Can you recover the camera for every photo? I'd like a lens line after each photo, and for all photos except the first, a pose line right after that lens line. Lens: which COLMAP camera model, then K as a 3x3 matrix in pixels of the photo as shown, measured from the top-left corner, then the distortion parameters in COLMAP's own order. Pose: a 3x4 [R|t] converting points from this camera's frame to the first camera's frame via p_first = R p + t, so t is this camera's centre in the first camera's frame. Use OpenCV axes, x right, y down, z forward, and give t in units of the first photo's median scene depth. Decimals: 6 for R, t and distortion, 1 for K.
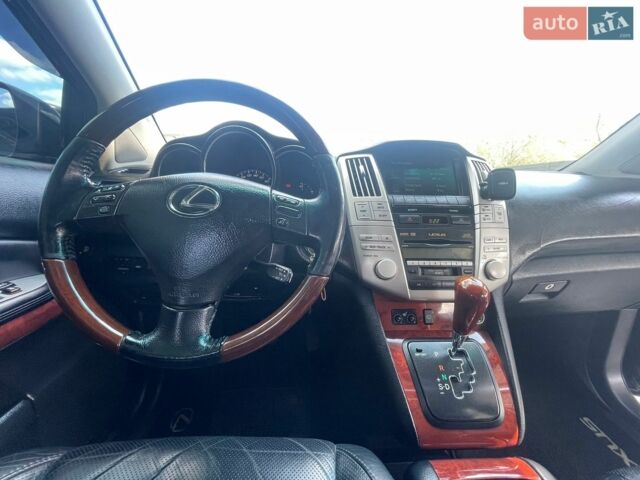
lens RADIAL K [[256.9, 0, 320.0], [0, 256.9, 240.0], [0, 0, 1]] dist [-0.001474, 0.000052]
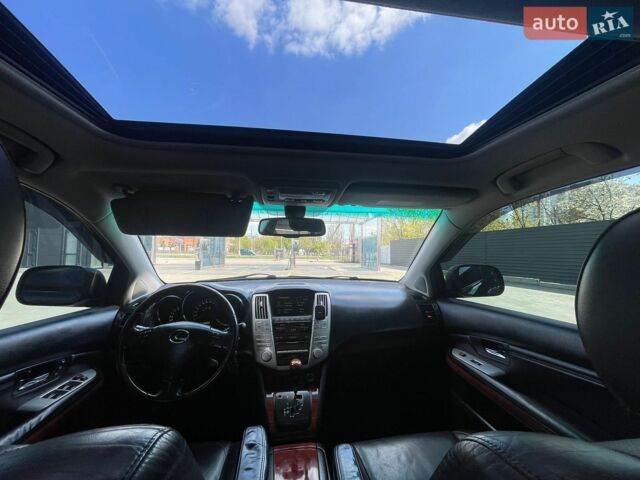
lens RADIAL K [[256.9, 0, 320.0], [0, 256.9, 240.0], [0, 0, 1]] dist [-0.001474, 0.000052]
pose [[0.995288, -0.018093, 0.095257, 0.490717], [0.040901, 0.969092, -0.243285, -0.275584], [-0.087911, 0.246035, 0.965266, -1.302004]]
